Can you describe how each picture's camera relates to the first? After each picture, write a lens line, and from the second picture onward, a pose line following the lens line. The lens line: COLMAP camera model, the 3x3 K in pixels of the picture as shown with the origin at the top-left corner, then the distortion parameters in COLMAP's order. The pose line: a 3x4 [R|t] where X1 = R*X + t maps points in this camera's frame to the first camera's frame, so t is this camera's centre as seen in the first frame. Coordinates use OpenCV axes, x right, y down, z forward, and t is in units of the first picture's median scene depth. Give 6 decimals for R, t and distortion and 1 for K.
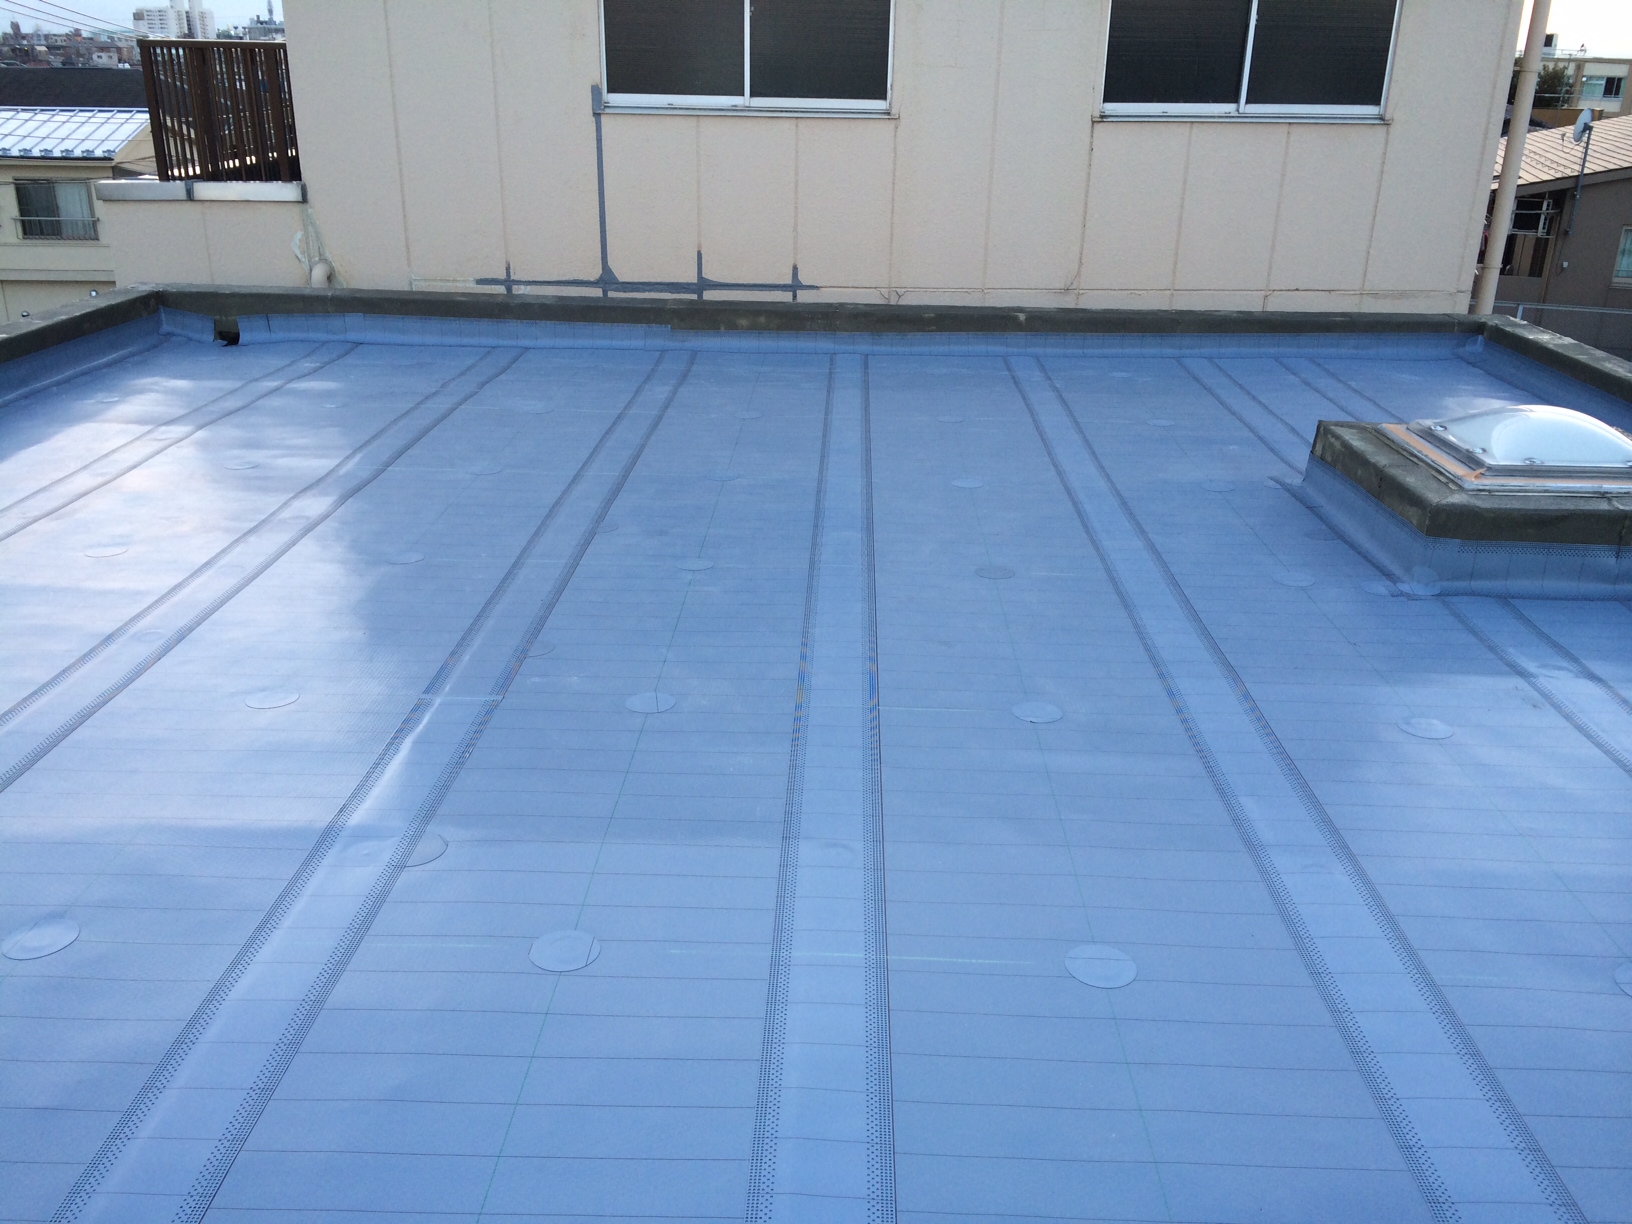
lens RADIAL K [[1358.3, 0, 817.8], [0, 1358.3, 618.3], [0, 0, 1]] dist [0.034125, -0.063355]
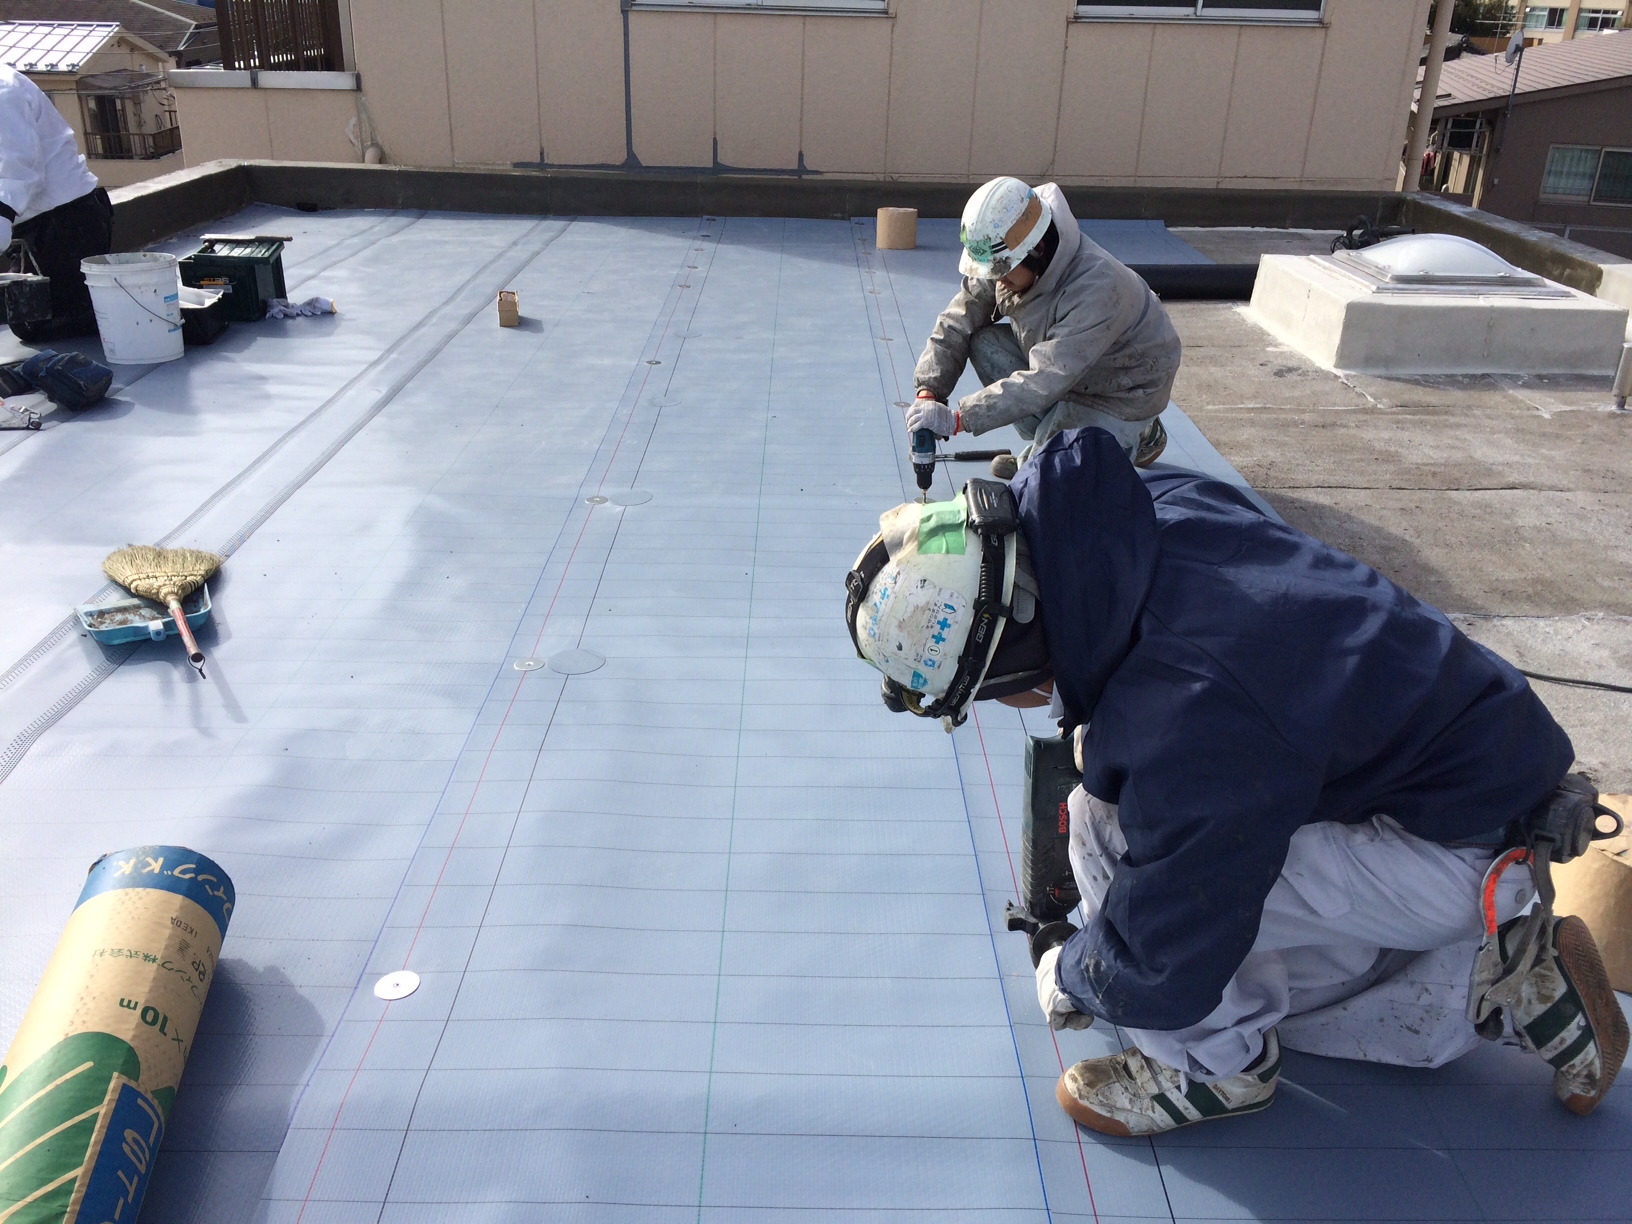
lens RADIAL K [[1358.3, 0, 813.7], [0, 1358.3, 613.2], [0, 0, 1]] dist [0.034125, -0.063355]
pose [[0.999360, -0.006680, 0.035151, -0.049177], [0.005134, 0.999023, 0.043889, 0.070581], [-0.035409, -0.043680, 0.998418, -0.133025]]
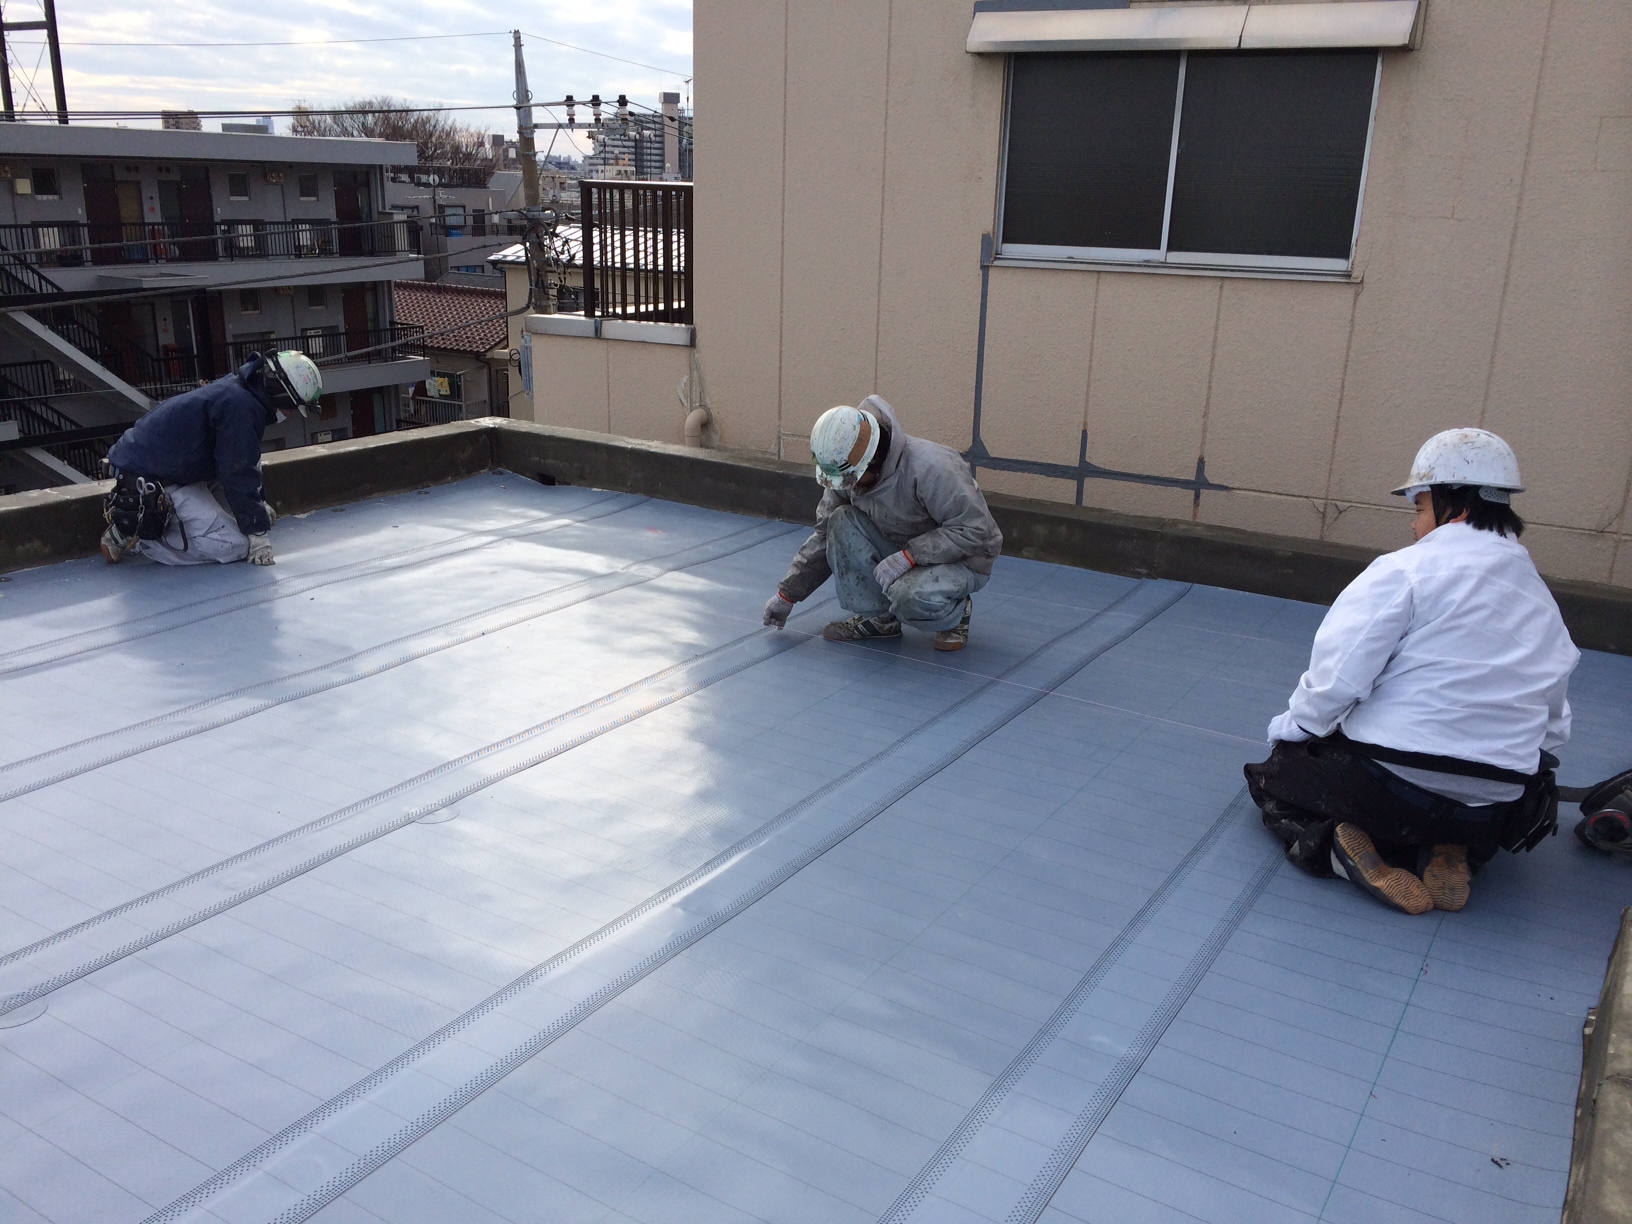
lens RADIAL K [[1358.3, 0, 800.7], [0, 1358.3, 617.2], [0, 0, 1]] dist [0.034125, -0.063355]
pose [[0.856974, 0.156466, -0.491034, 0.189985], [-0.200263, 0.979022, -0.037547, -0.095461], [0.474859, 0.130513, 0.870331, 0.220862]]
